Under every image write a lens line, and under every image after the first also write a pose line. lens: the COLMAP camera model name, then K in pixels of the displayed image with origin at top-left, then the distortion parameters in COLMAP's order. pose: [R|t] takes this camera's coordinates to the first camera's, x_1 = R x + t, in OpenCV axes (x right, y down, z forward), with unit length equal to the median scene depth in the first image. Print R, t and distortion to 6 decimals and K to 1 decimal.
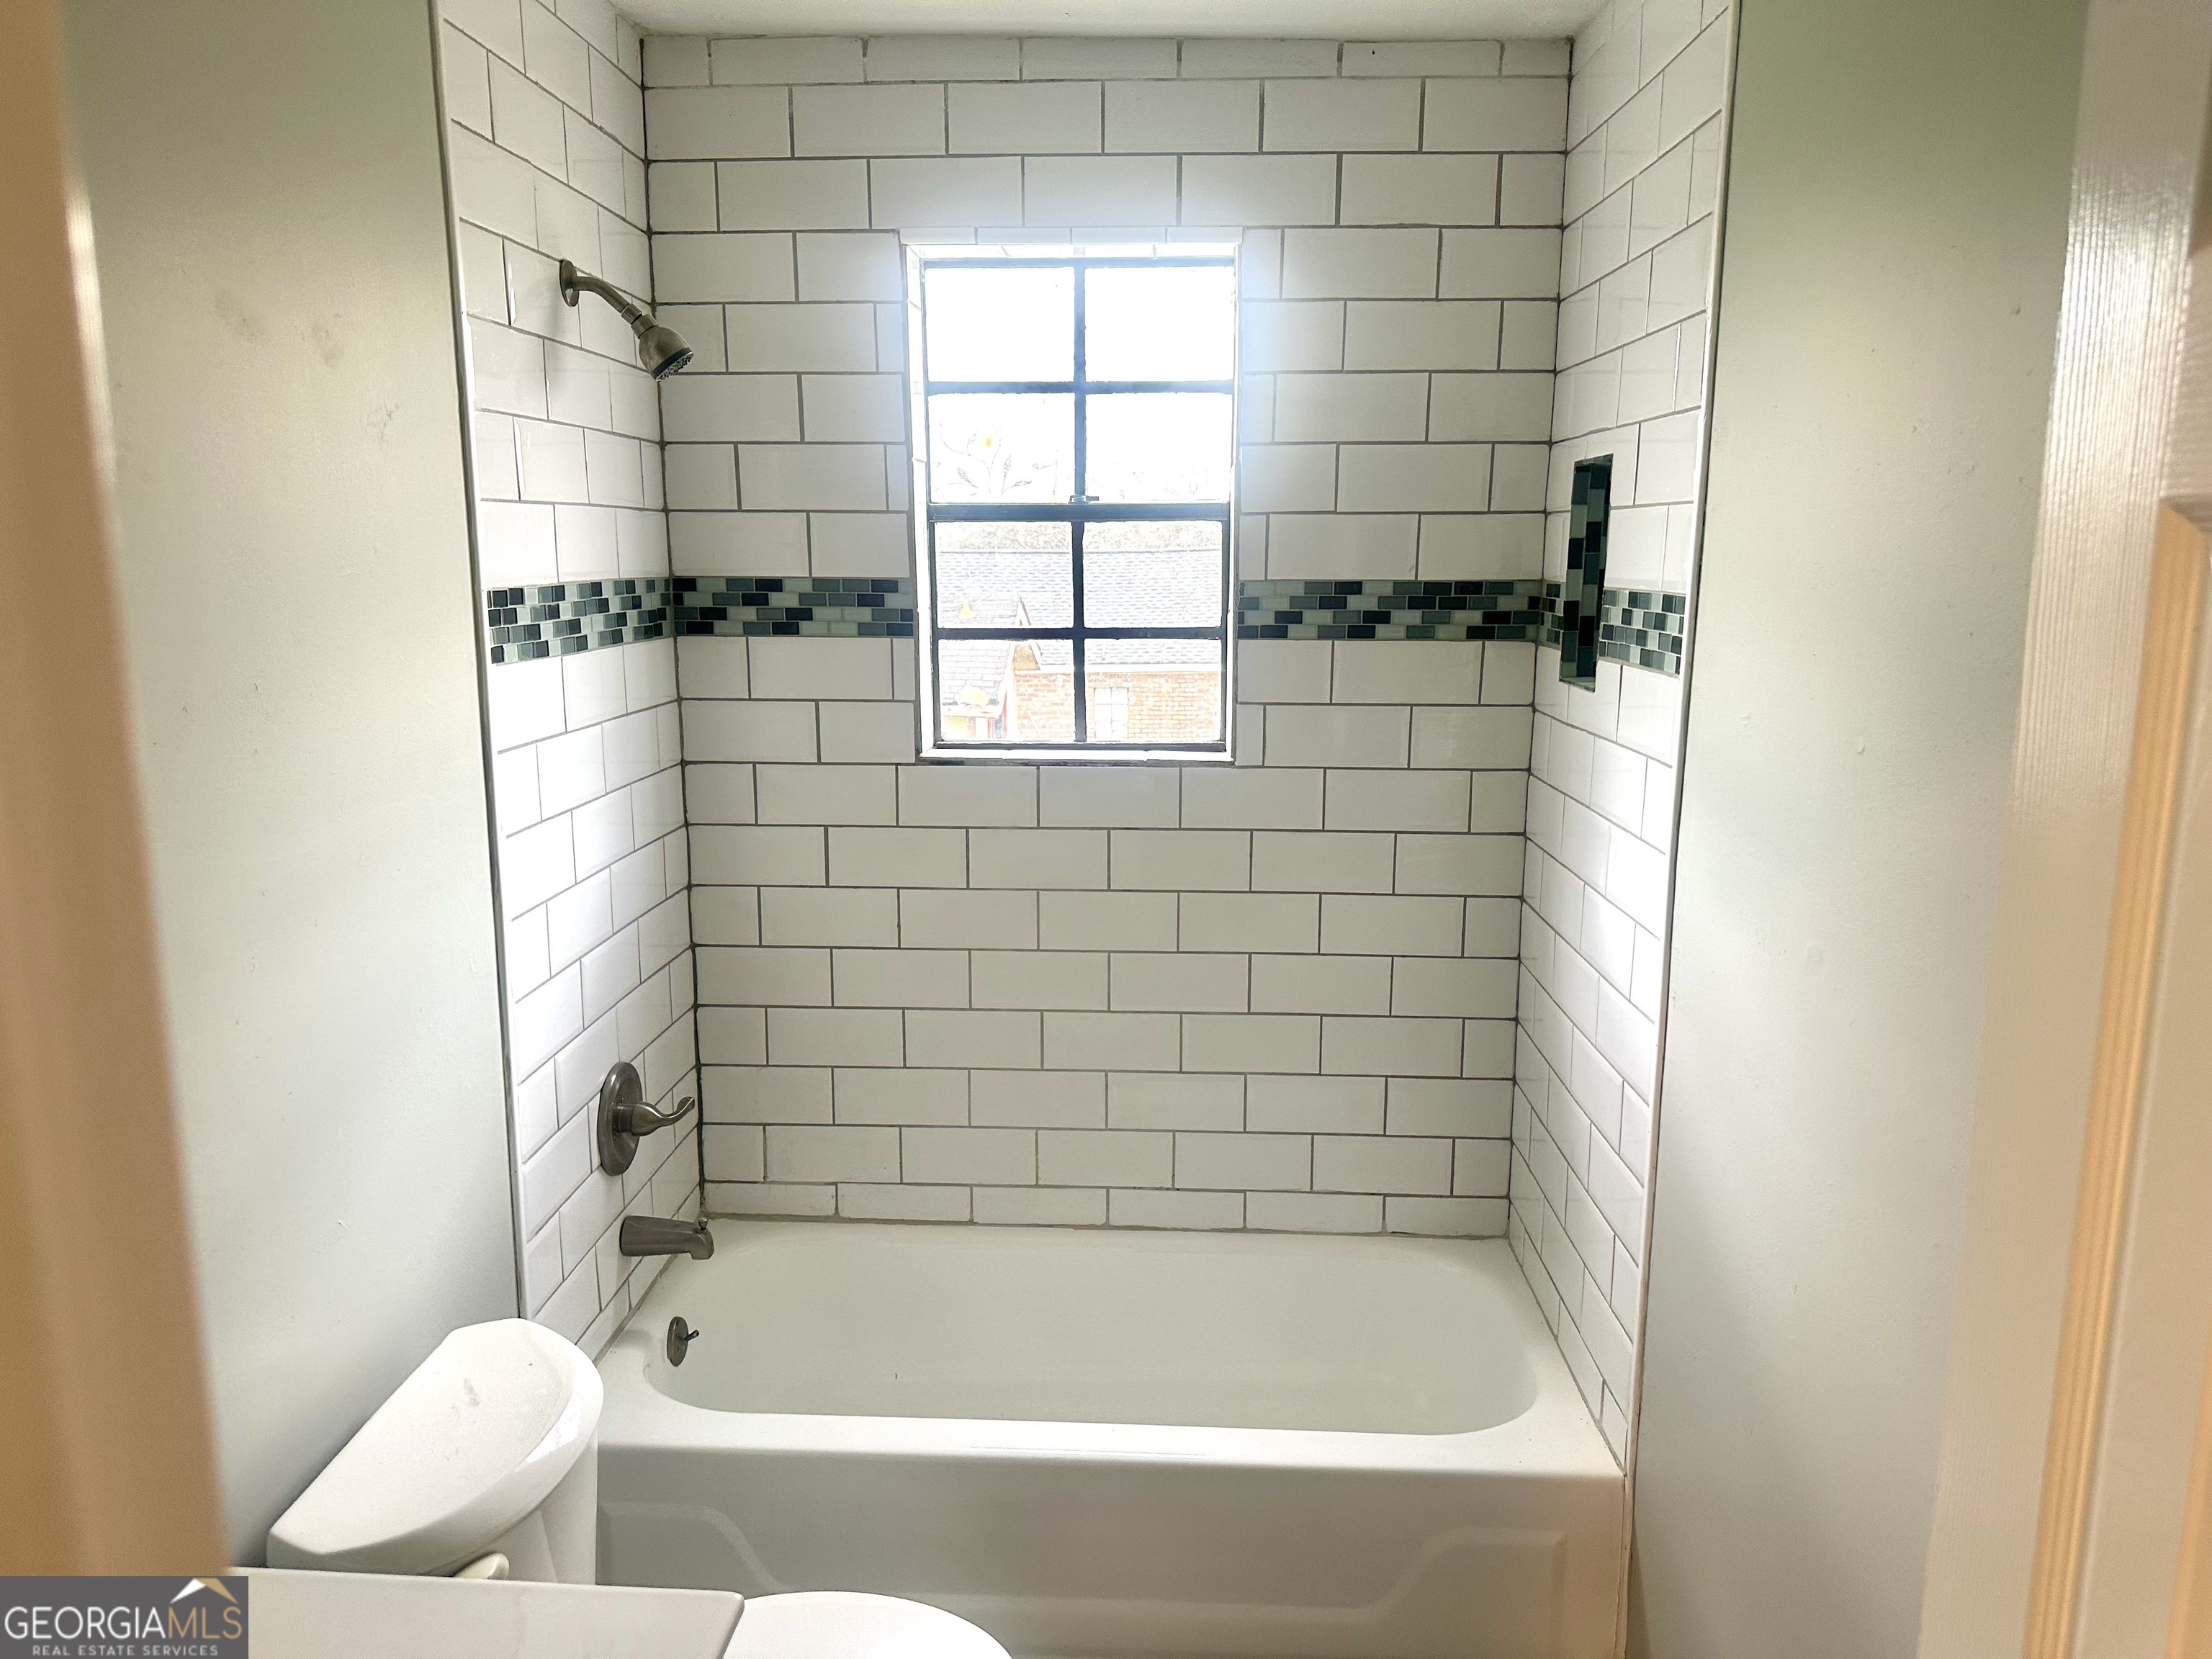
lens RADIAL K [[1533.3, 0, 1091.8], [0, 1533.3, 840.6], [0, 0, 1]] dist [0.112140, -0.154692]
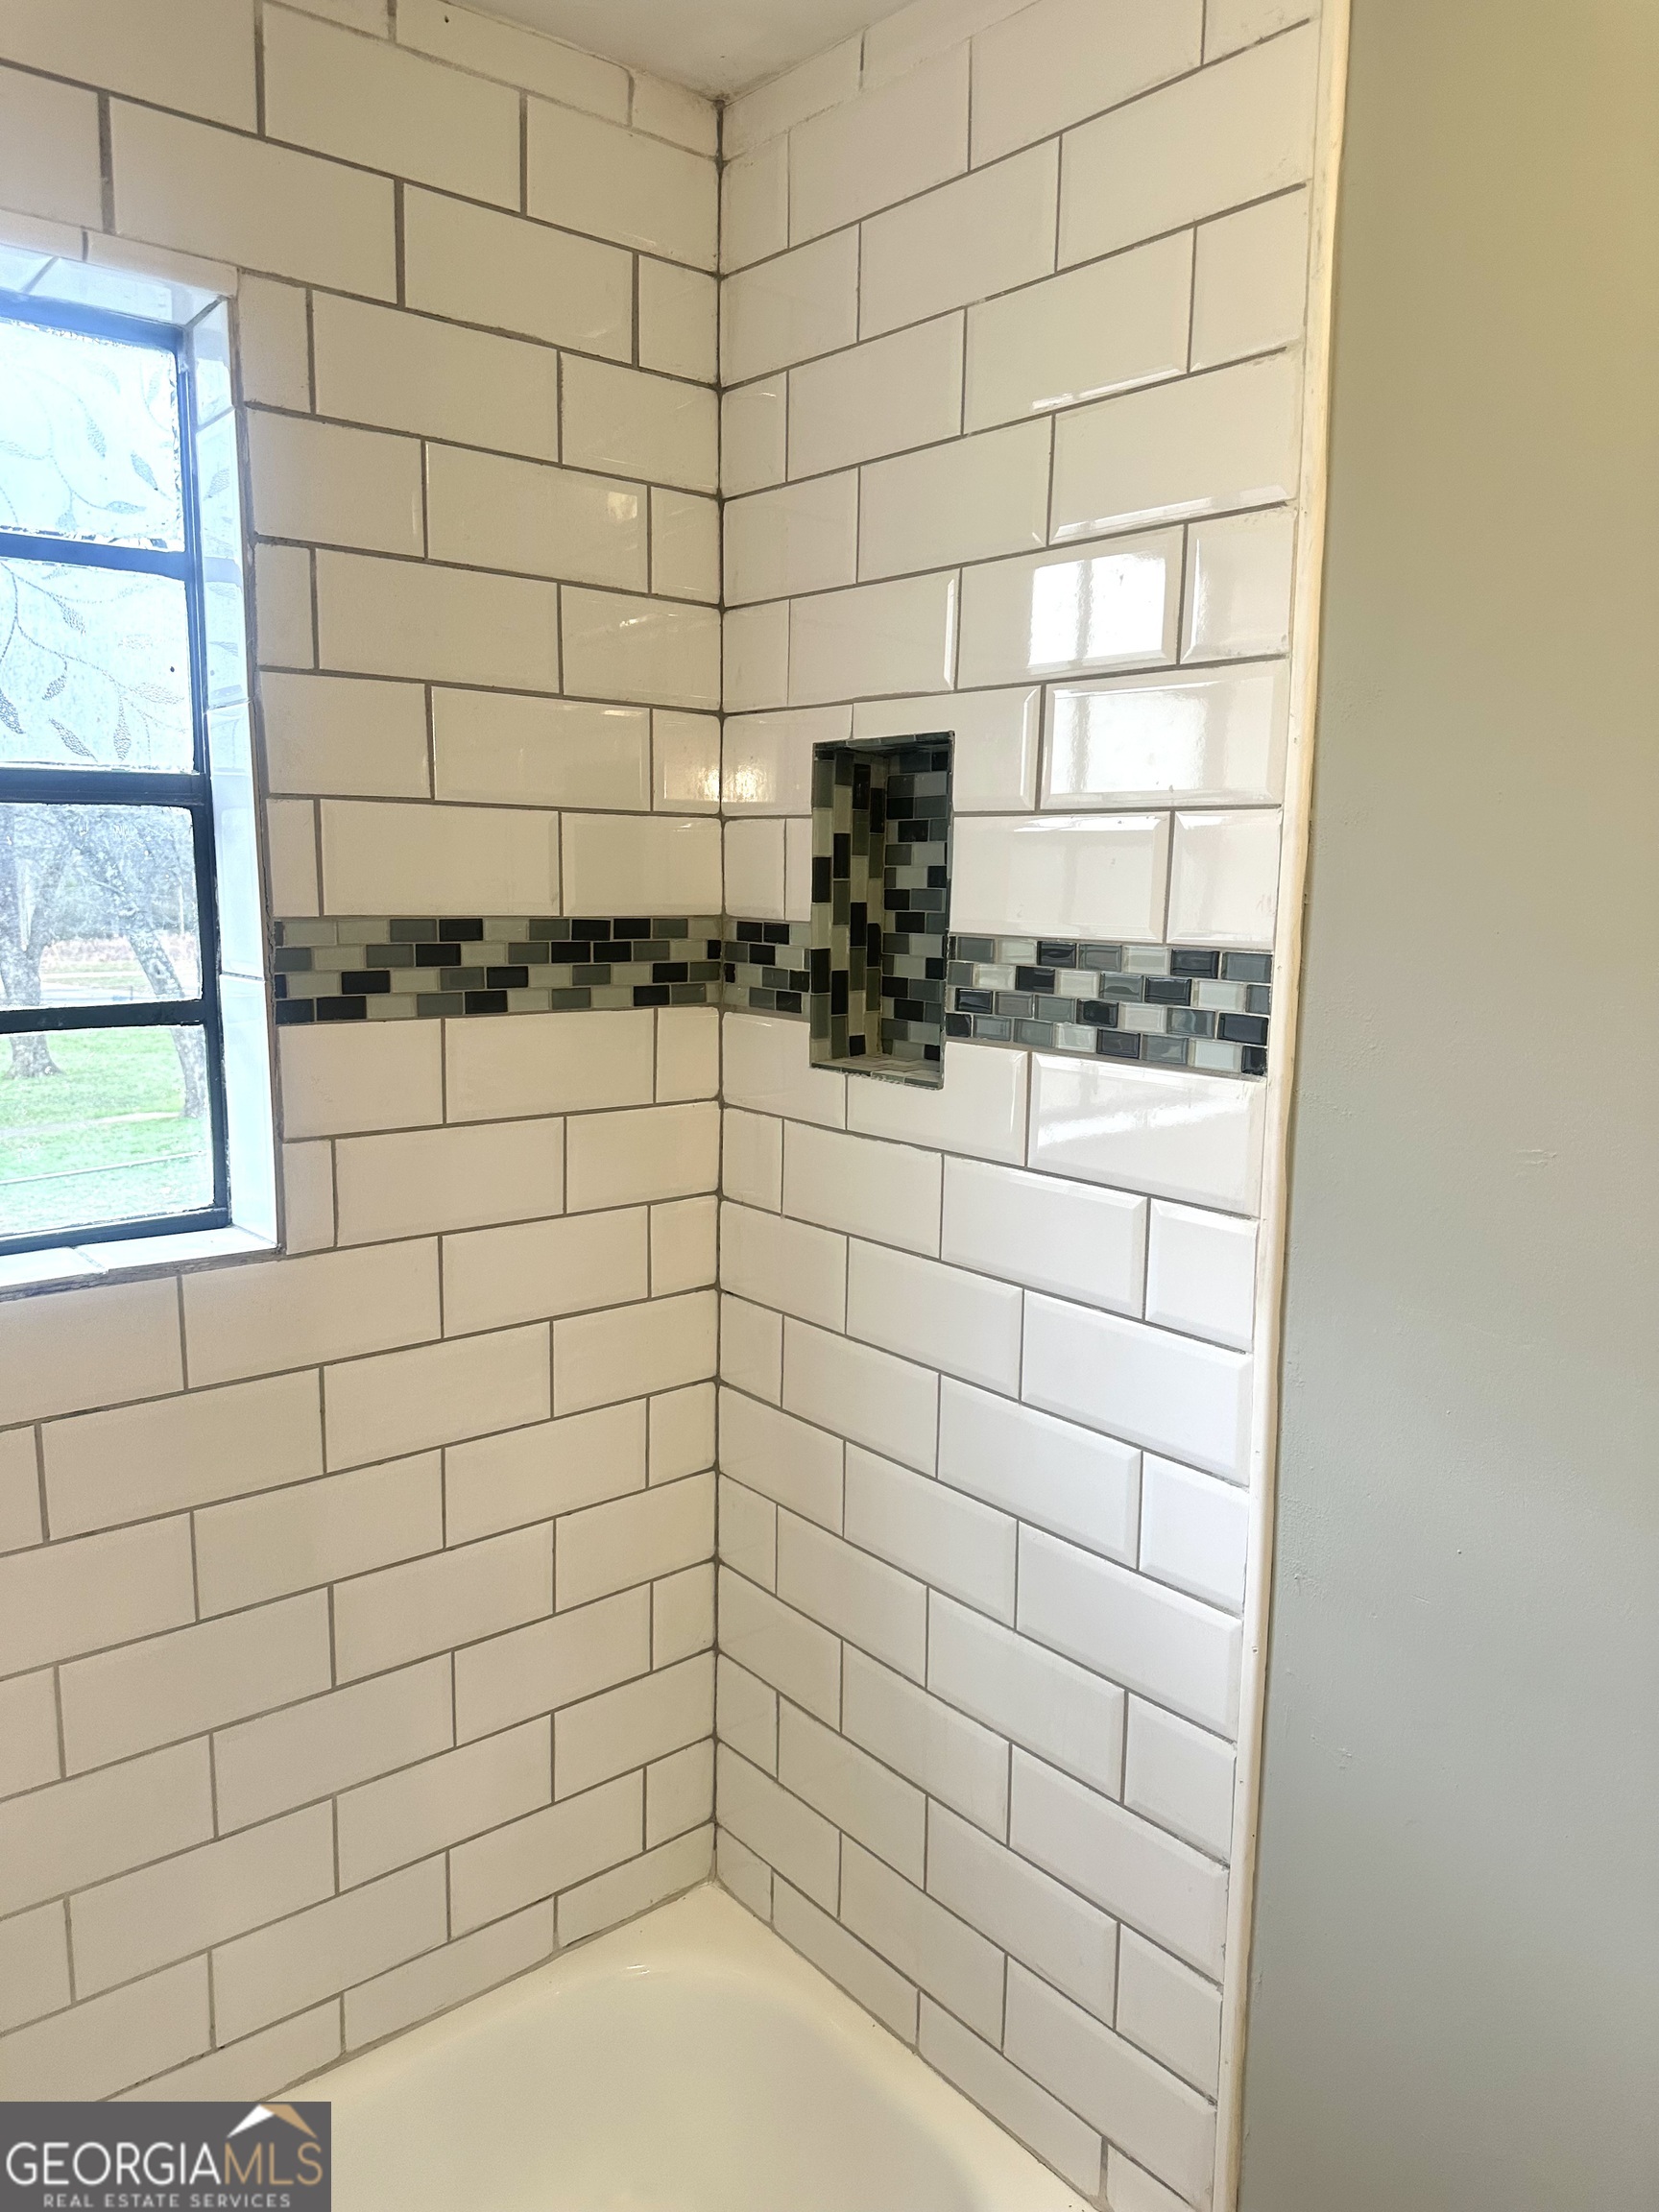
lens RADIAL K [[1557.1, 0, 838.8], [0, 1557.1, 1099.8], [0, 0, 1]] dist [0.123506, -0.169592]
pose [[0.743057, -0.091469, 0.662947, -0.130760], [0.111846, 0.993656, 0.011737, -0.089852], [-0.659816, 0.065426, 0.748574, 0.456943]]
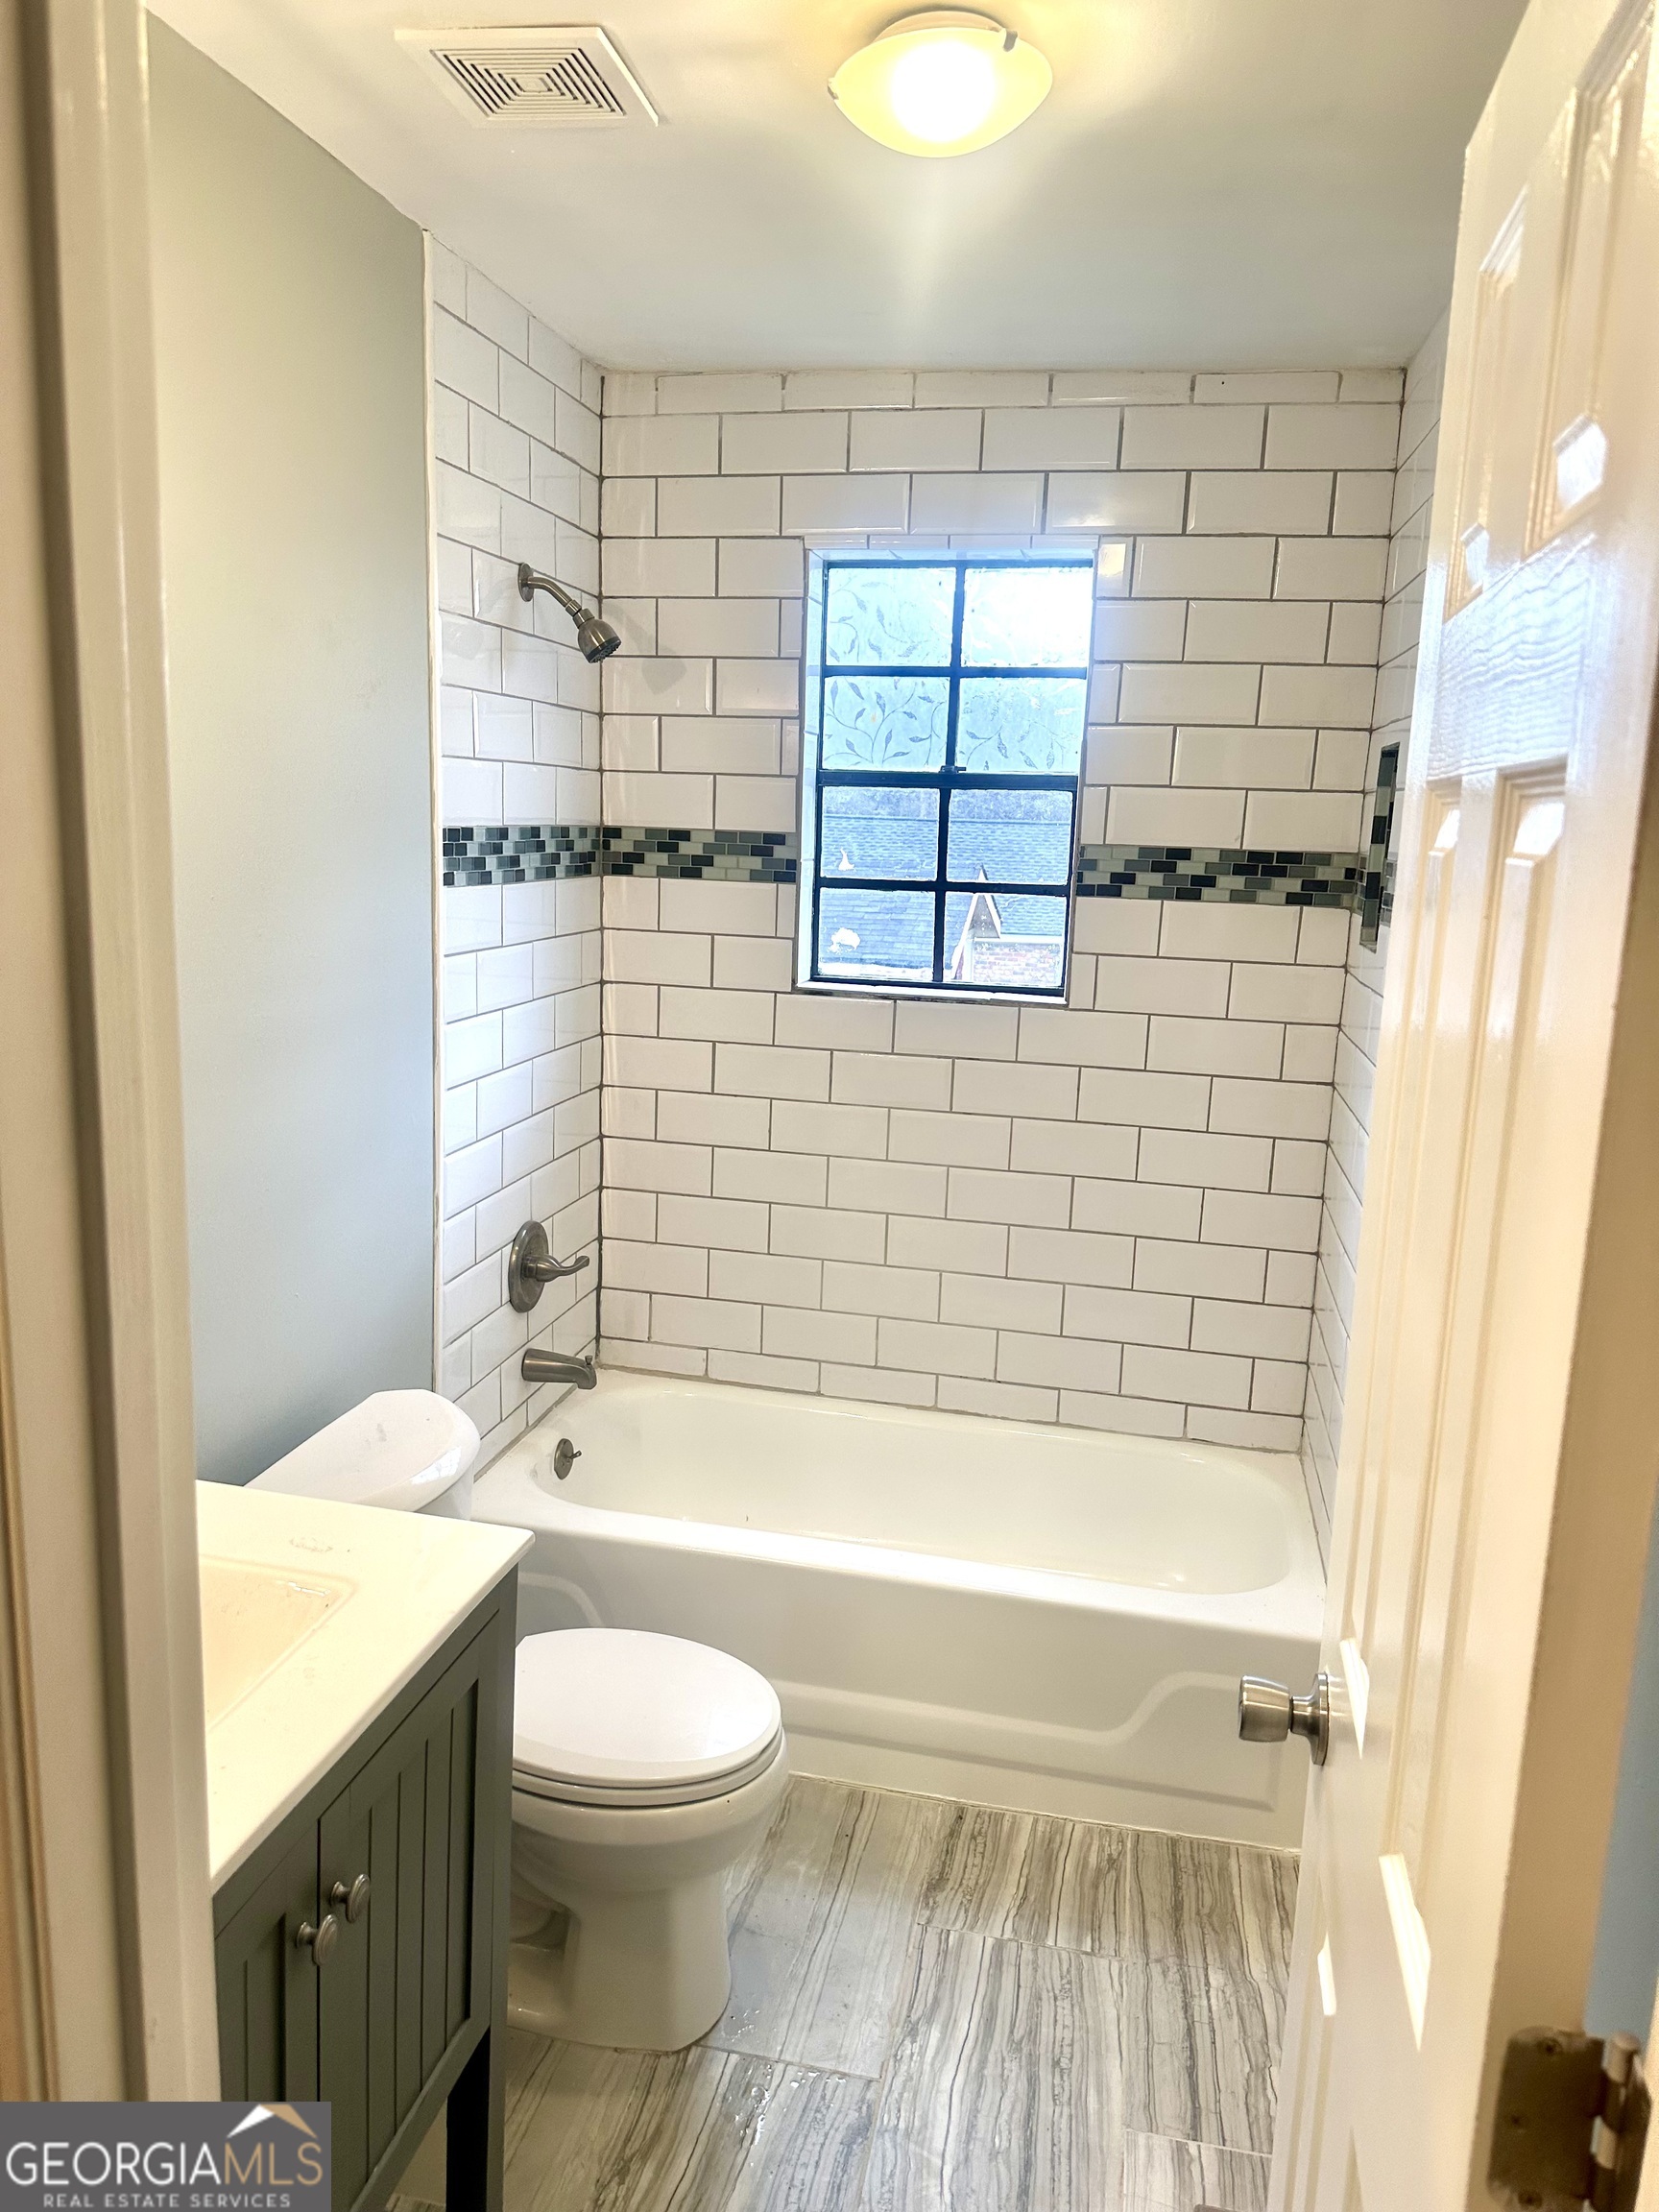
lens RADIAL K [[1533.3, 0, 805.1], [0, 1533.3, 1101.3], [0, 0, 1]] dist [0.112140, -0.154692]
pose [[0.984049, 0.063894, -0.166025, 0.097218], [-0.064960, 0.997887, -0.000993, 0.034090], [0.165611, 0.011762, 0.986121, -0.150934]]
